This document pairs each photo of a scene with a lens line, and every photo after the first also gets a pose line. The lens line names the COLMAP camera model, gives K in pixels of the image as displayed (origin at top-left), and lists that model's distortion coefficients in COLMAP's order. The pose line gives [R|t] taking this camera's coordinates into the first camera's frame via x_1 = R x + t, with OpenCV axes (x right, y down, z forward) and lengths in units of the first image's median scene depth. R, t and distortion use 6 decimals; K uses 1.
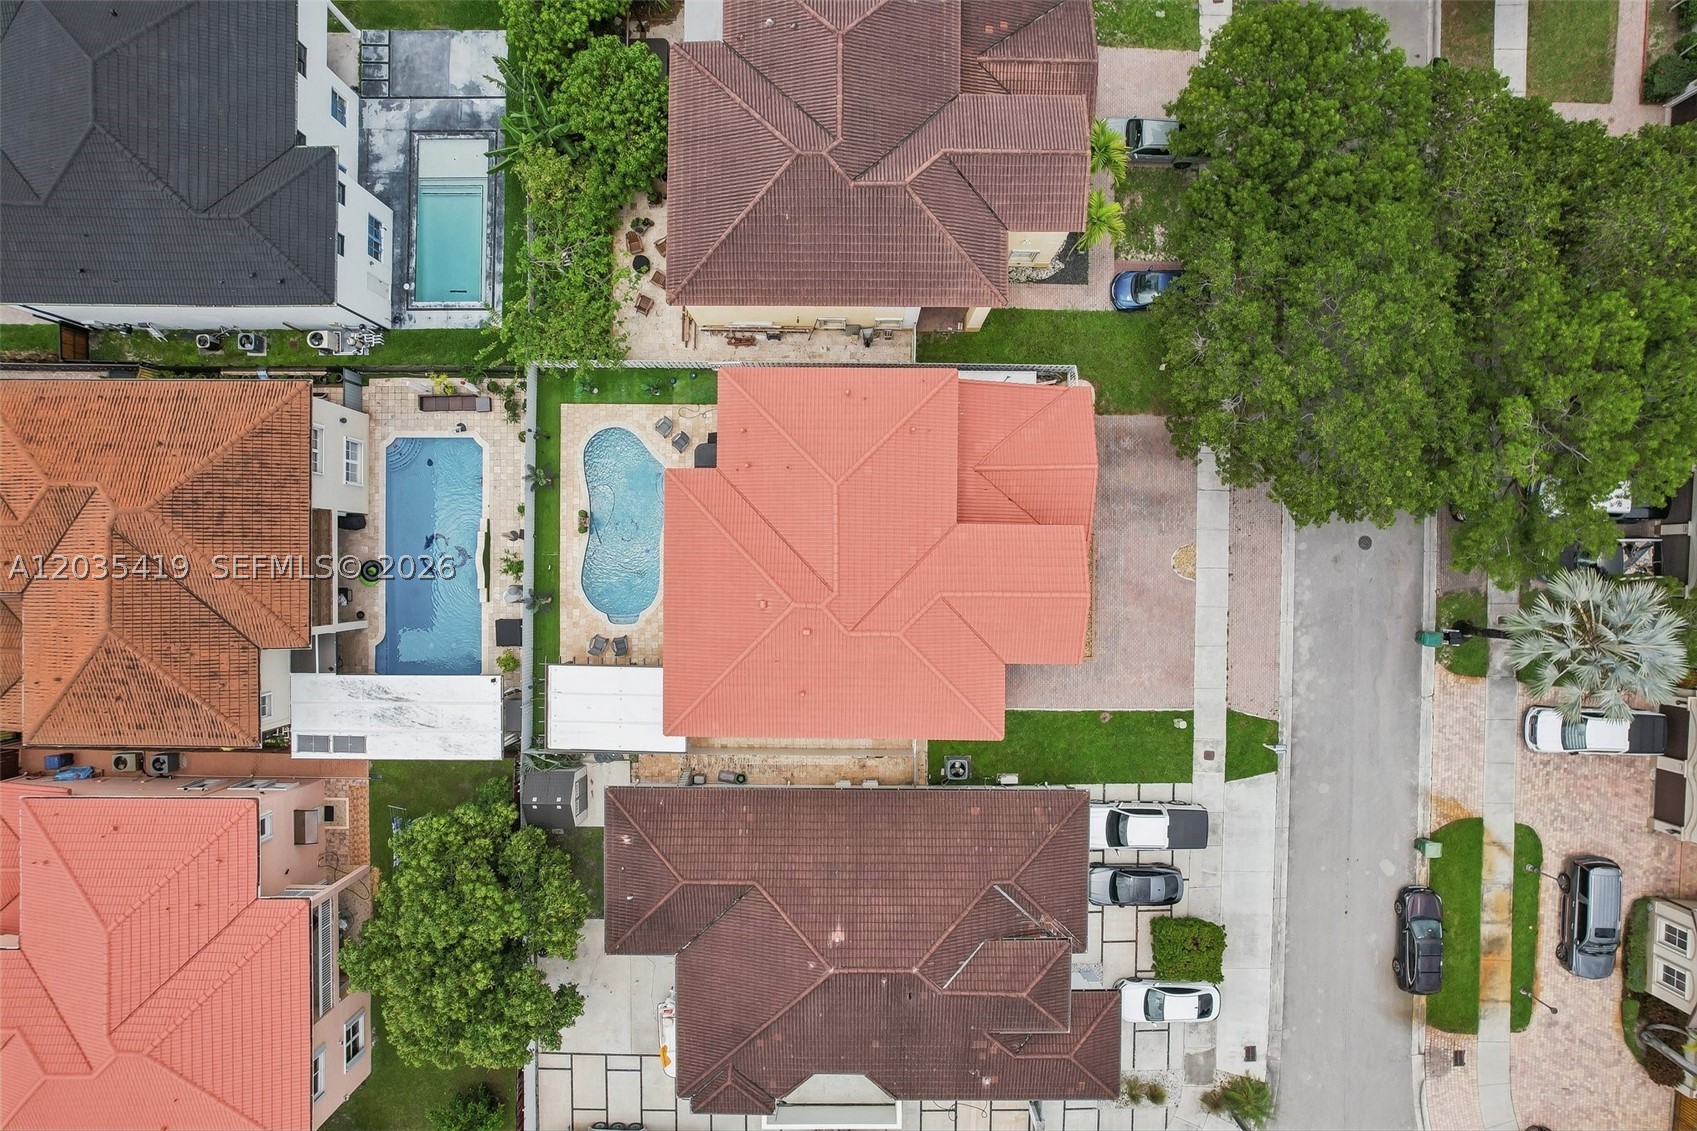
lens RADIAL K [[1080.4, 0, 850.7], [0, 1080.4, 579.7], [0, 0, 1]] dist [-0.083933, 0.072129]
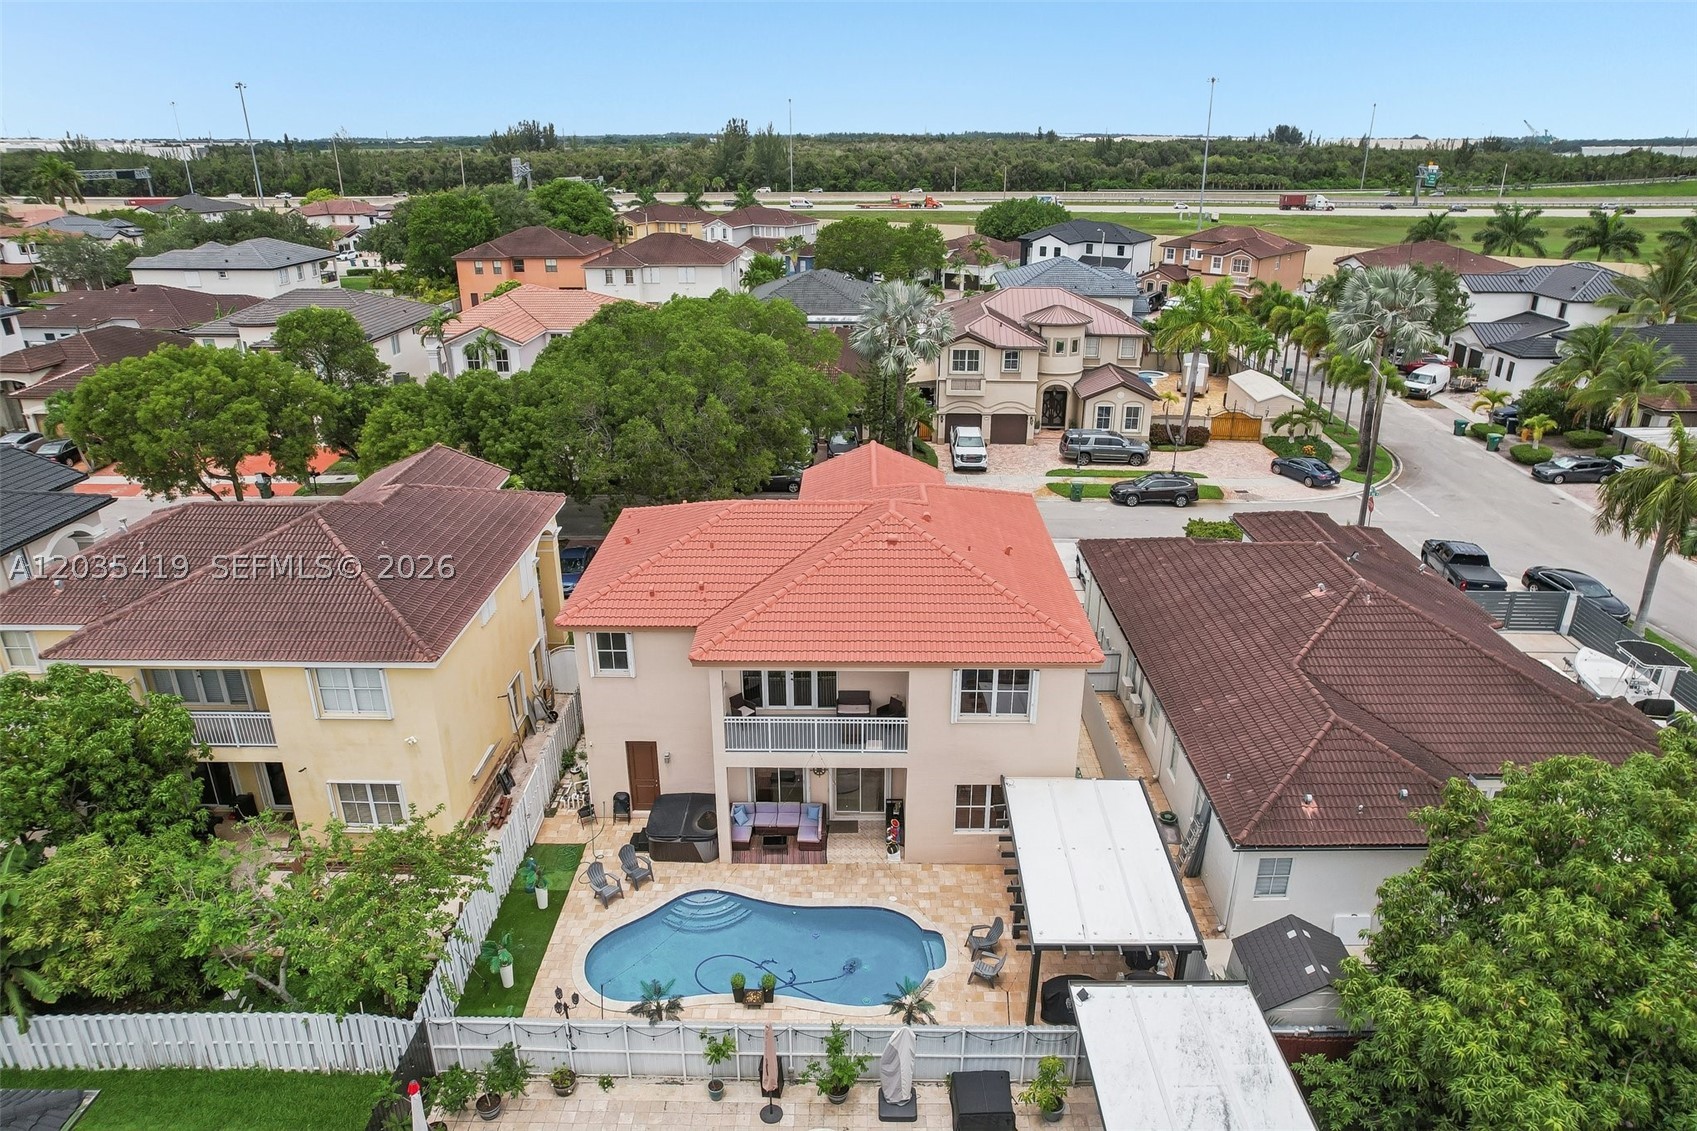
lens RADIAL K [[1080.4, 0, 850.7], [0, 1080.4, 579.7], [0, 0, 1]] dist [-0.083933, 0.072129]
pose [[0.002158, -0.388940, 0.921261, -0.647694], [0.999862, -0.014318, -0.008387, 0.000532], [0.016453, 0.921152, 0.388855, 0.612494]]
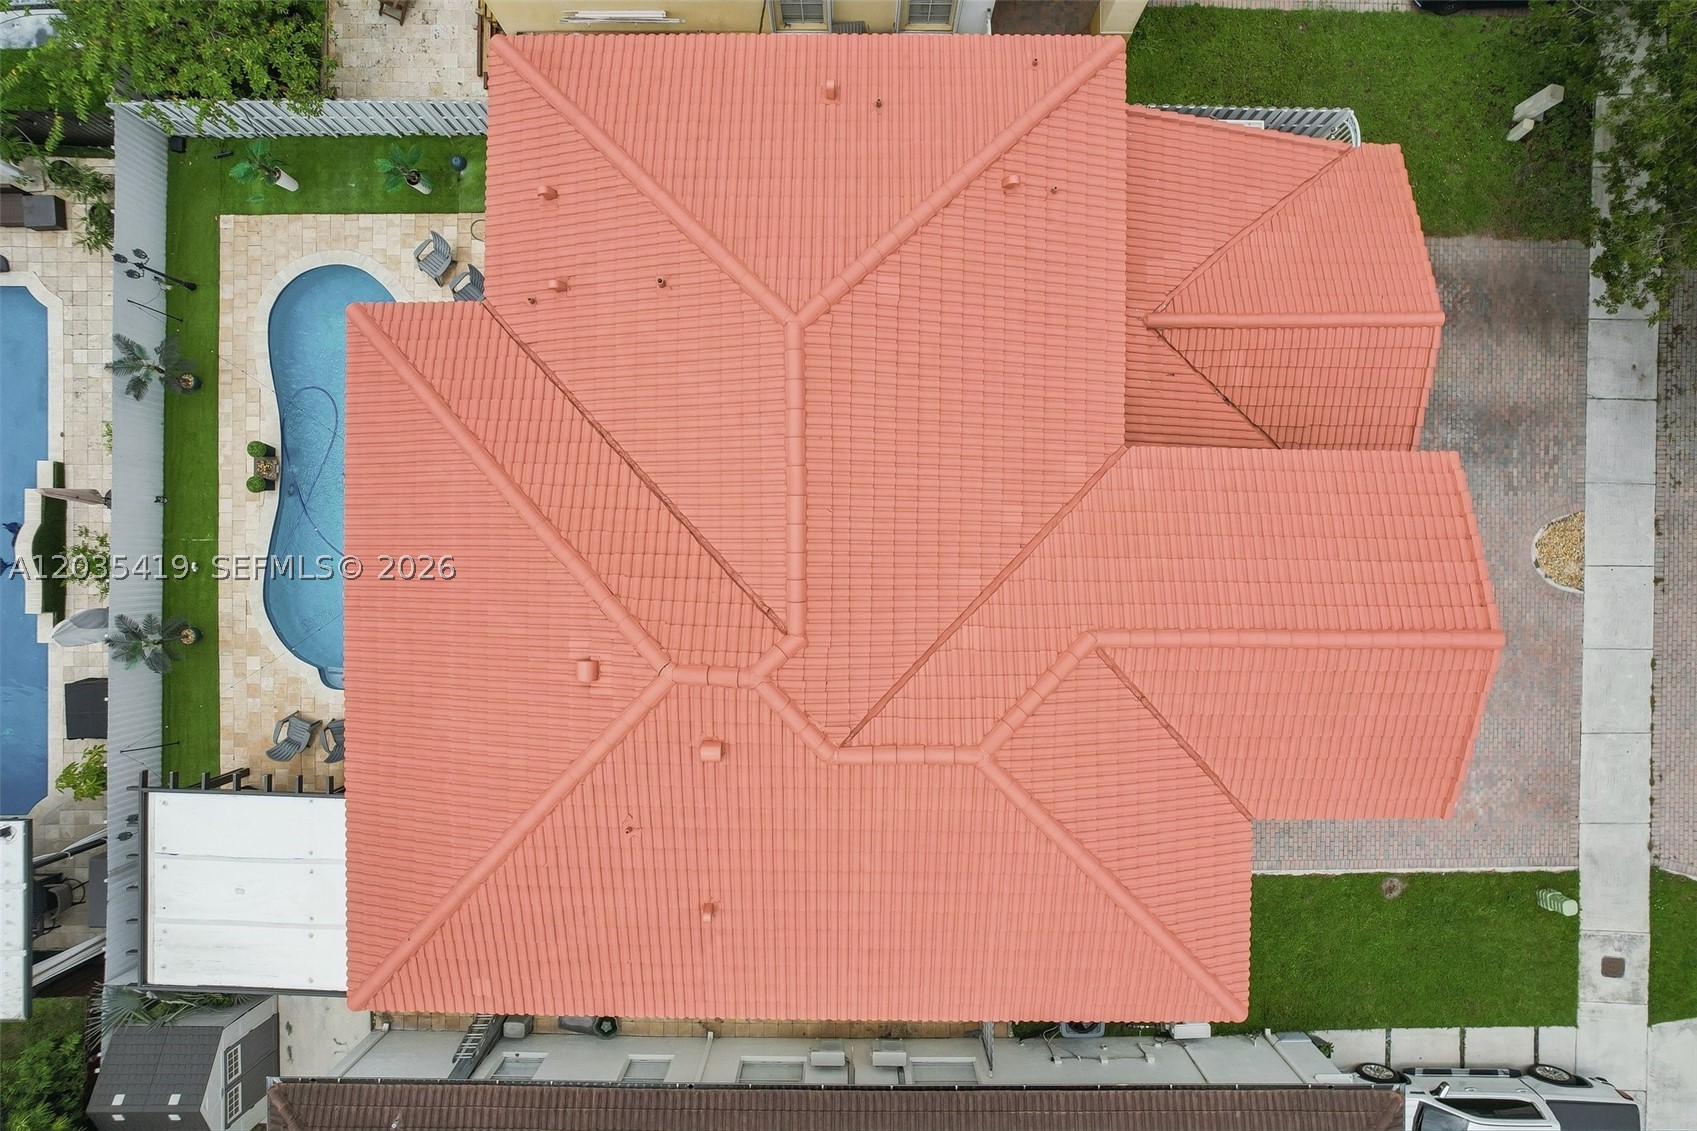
lens RADIAL K [[1080.4, 0, 850.7], [0, 1080.4, 579.7], [0, 0, 1]] dist [-0.083933, 0.072129]
pose [[0.999996, -0.001711, -0.002085, 0.003651], [0.001708, 0.999997, -0.001537, -0.004807], [0.002087, 0.001534, 0.999997, 0.544467]]
